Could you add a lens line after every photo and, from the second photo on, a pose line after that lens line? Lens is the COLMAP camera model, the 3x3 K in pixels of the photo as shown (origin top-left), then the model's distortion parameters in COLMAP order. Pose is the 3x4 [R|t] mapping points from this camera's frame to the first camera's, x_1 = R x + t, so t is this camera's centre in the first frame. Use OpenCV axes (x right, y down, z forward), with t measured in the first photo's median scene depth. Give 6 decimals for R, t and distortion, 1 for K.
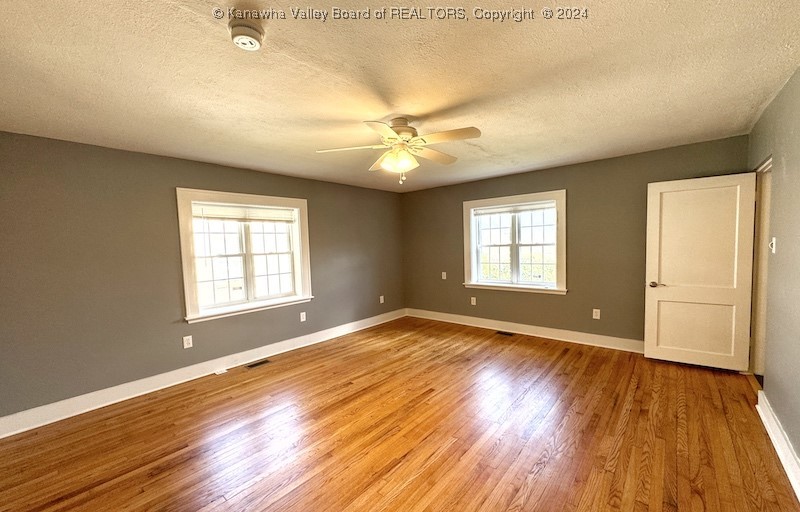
lens RADIAL K [[332.7, 0, 401.4], [0, 332.7, 263.6], [0, 0, 1]] dist [0.013178, 0.000139]
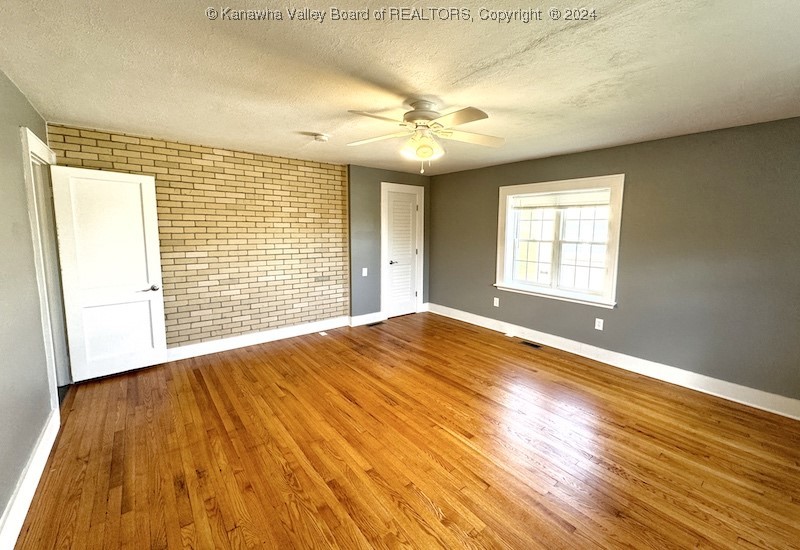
lens RADIAL K [[331.5, 0, 404.2], [0, 331.5, 262.4], [0, 0, 1]] dist [-0.002751, -0.000221]
pose [[-0.212121, 0.123433, -0.969417, 0.624190], [-0.063458, 0.988158, 0.139705, -0.076798], [0.975181, 0.091152, -0.201776, 0.769216]]
